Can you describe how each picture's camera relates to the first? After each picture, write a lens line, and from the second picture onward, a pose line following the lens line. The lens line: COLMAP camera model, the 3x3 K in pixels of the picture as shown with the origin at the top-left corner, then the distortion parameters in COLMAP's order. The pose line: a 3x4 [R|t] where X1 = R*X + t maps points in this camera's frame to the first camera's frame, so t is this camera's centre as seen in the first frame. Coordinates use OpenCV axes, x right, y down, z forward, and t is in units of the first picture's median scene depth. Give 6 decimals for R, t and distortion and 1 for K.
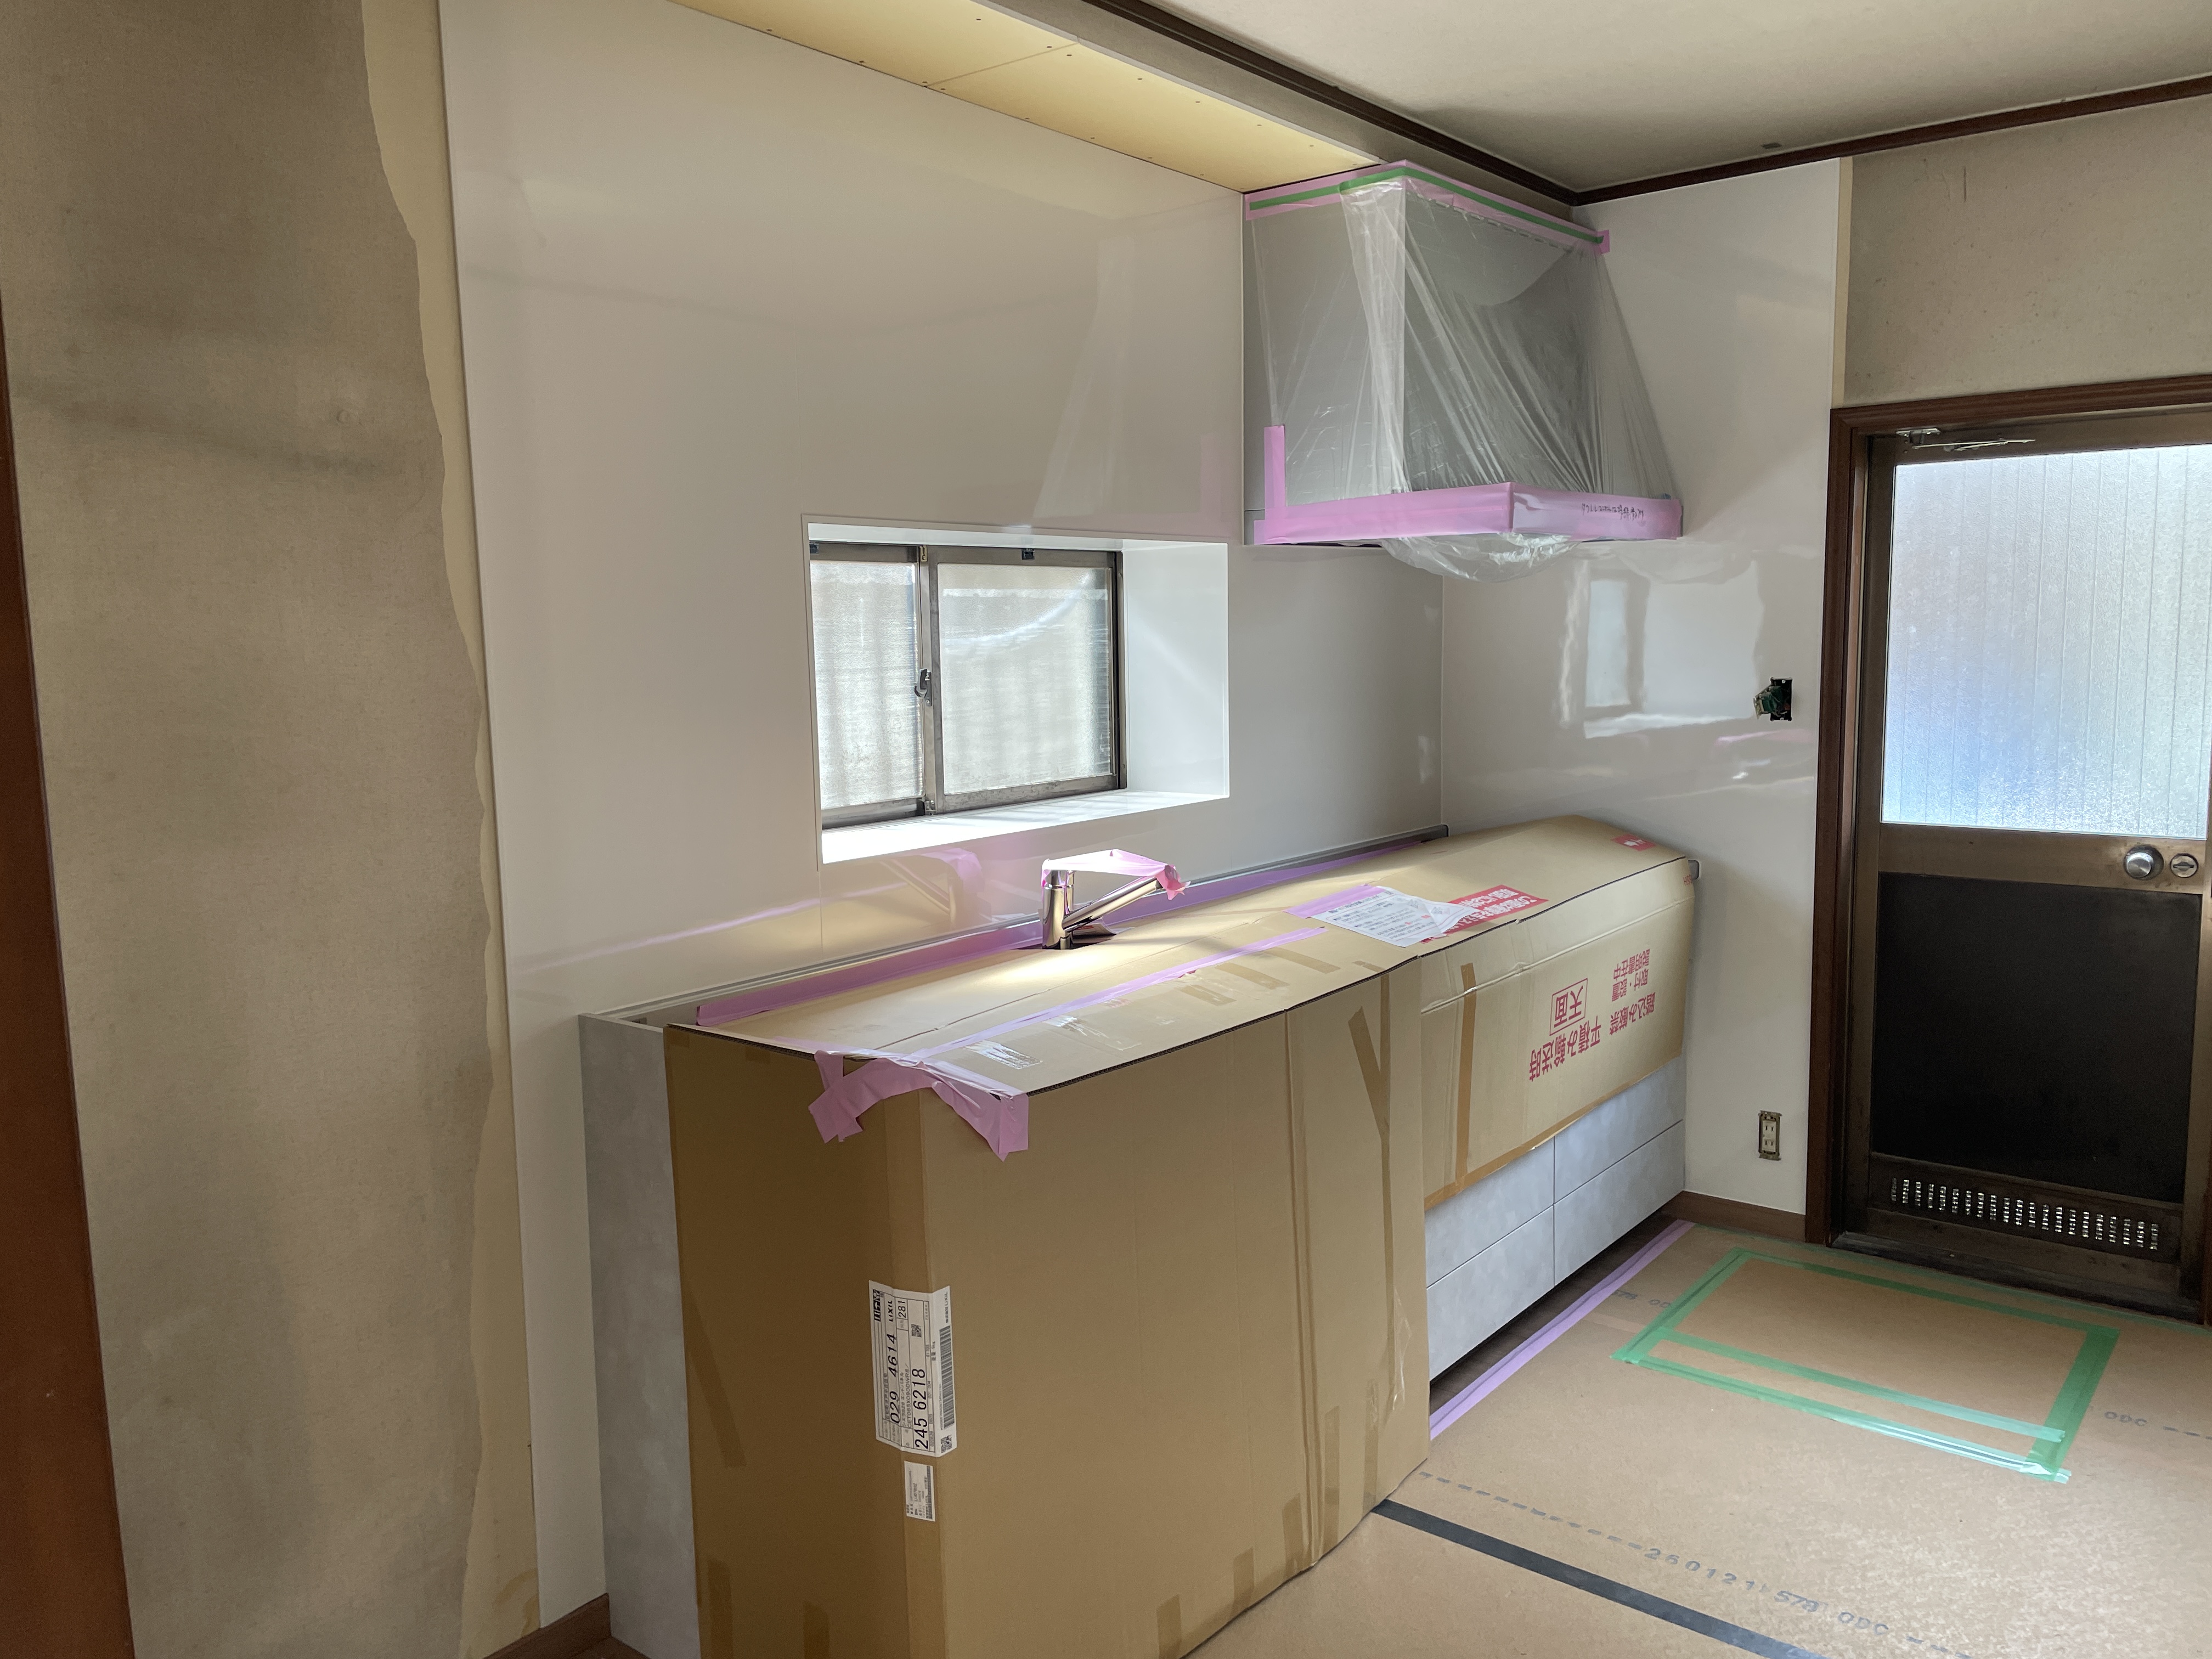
lens RADIAL K [[1627.1, 0, 1106.0], [0, 1627.1, 829.5], [0, 0, 1]] dist [0.070357, -0.097794]
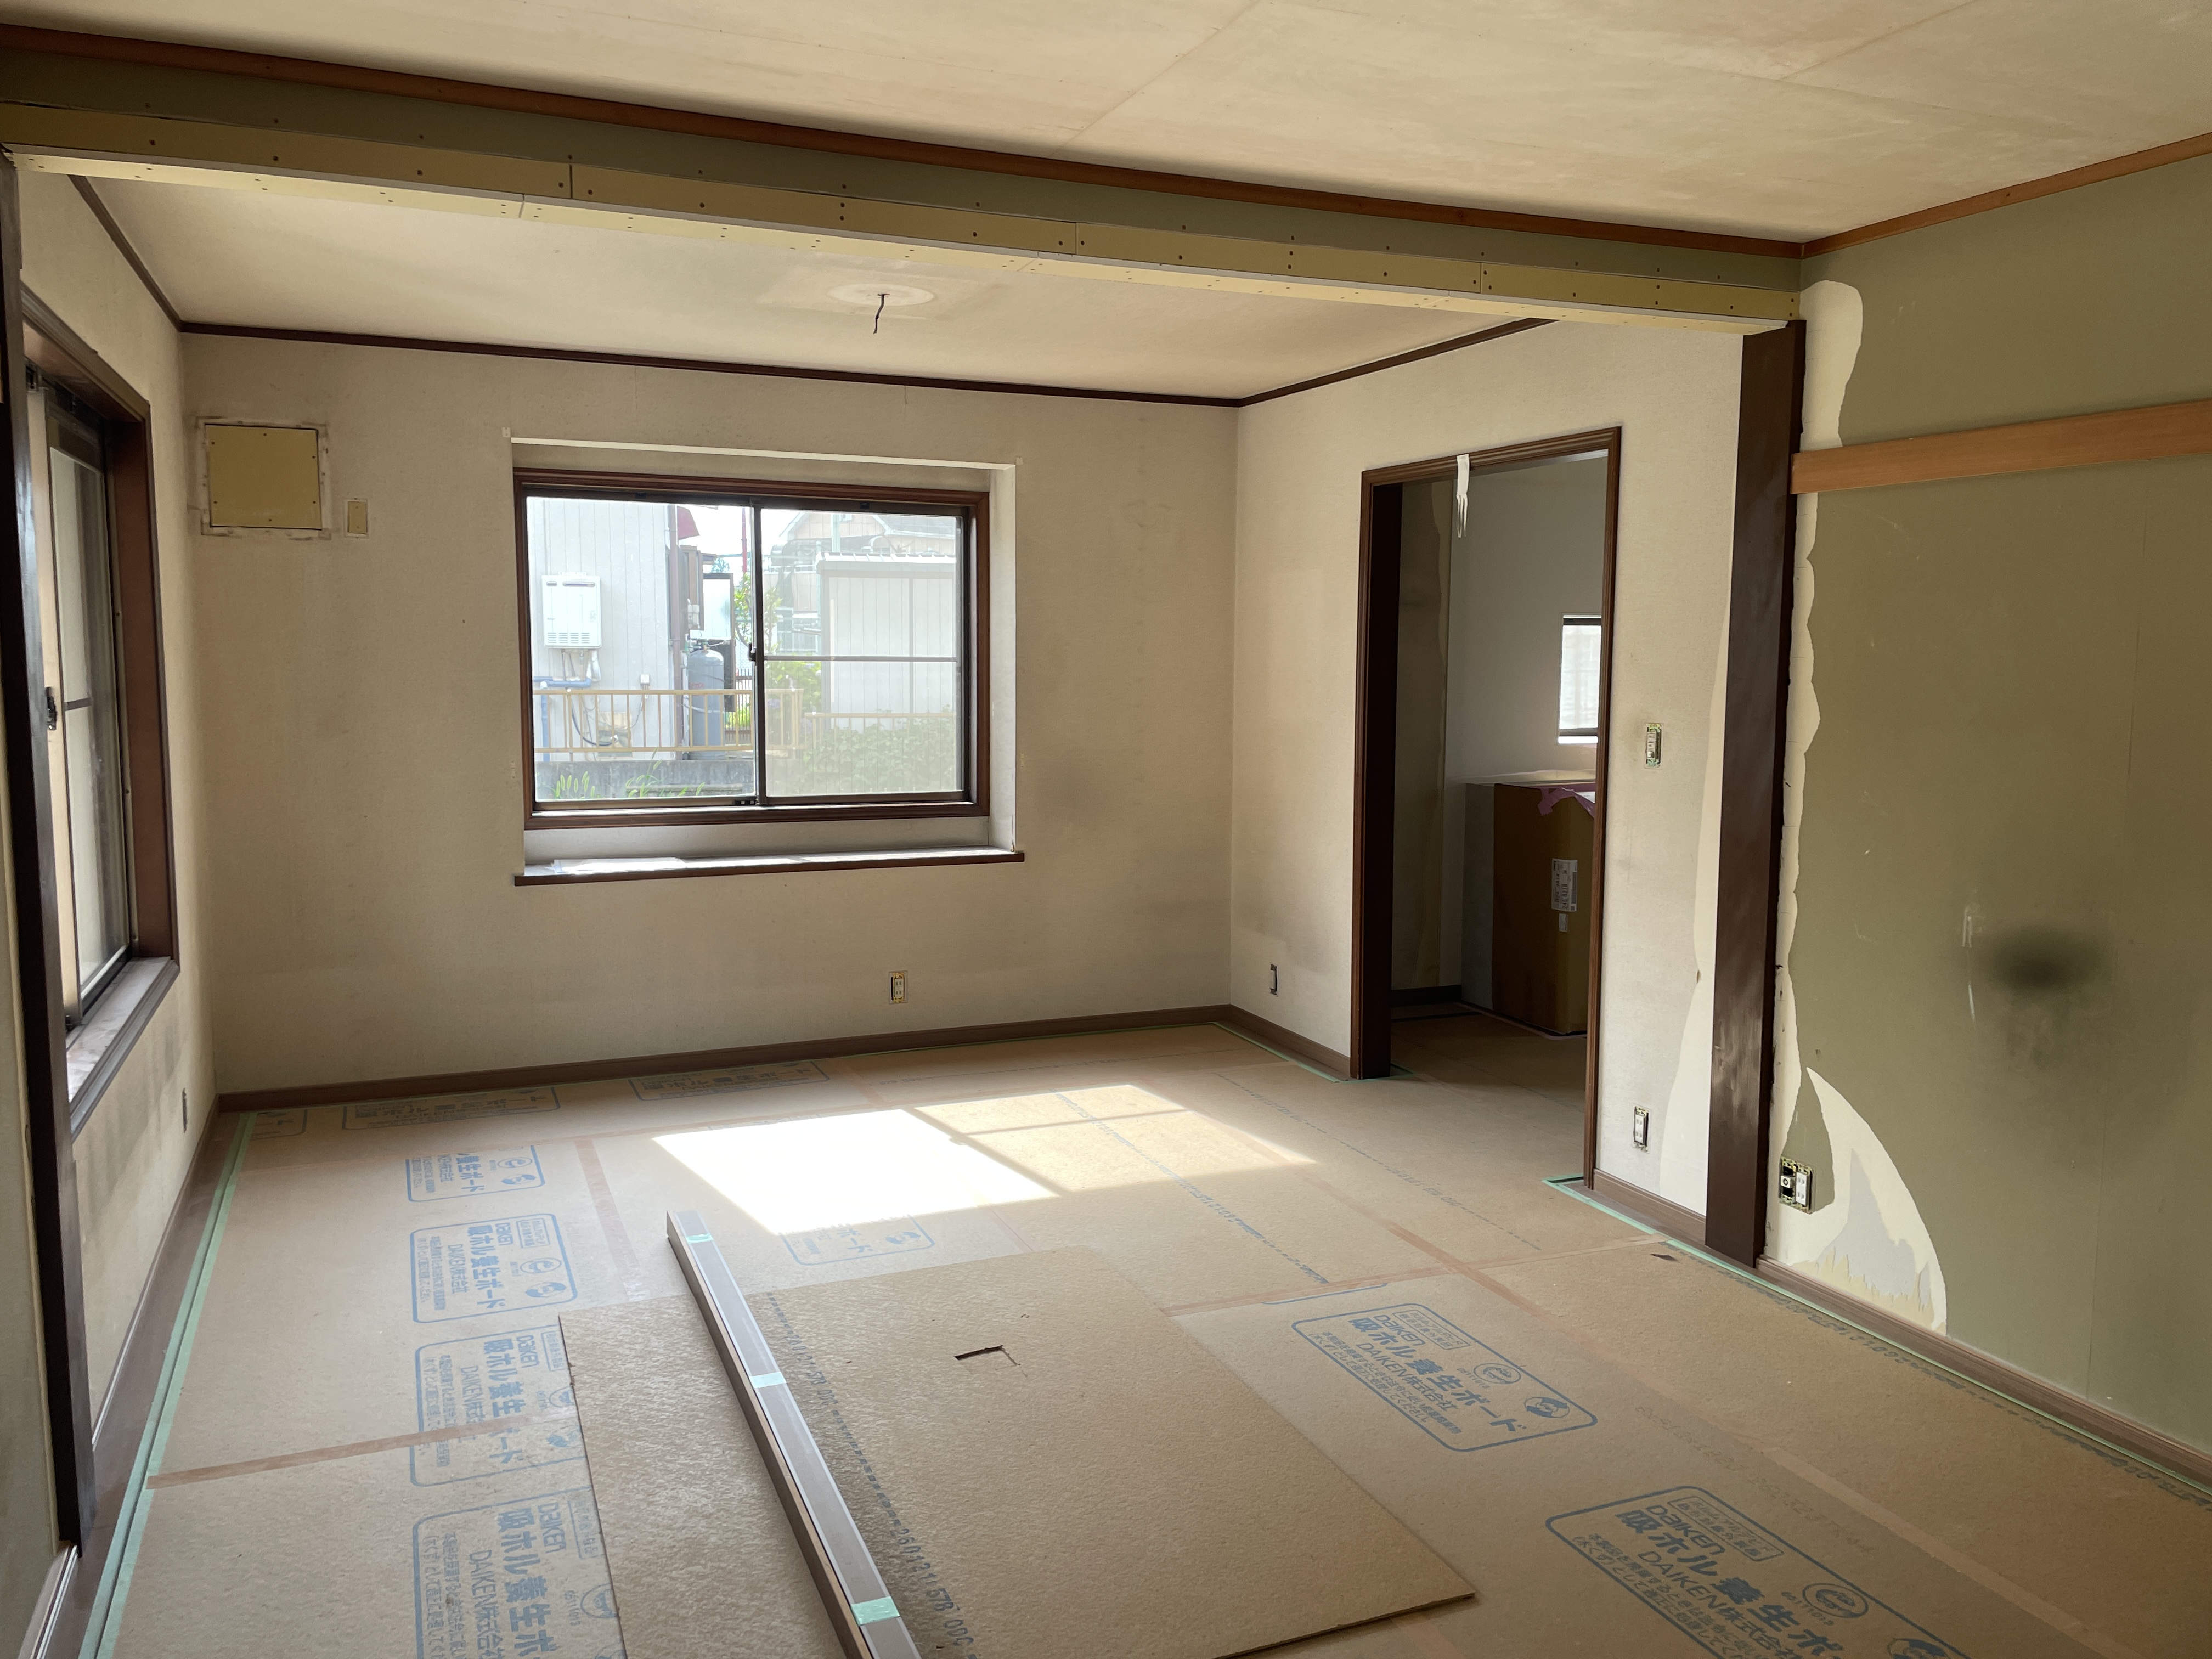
lens RADIAL K [[1688.7, 0, 1107.1], [0, 1688.7, 807.1], [0, 0, 1]] dist [0.030311, -0.002022]
pose [[0.881406, 0.065993, -0.467727, 0.390949], [-0.074272, 0.997238, 0.000742, 0.148174], [0.466484, 0.034085, 0.883873, -1.451009]]
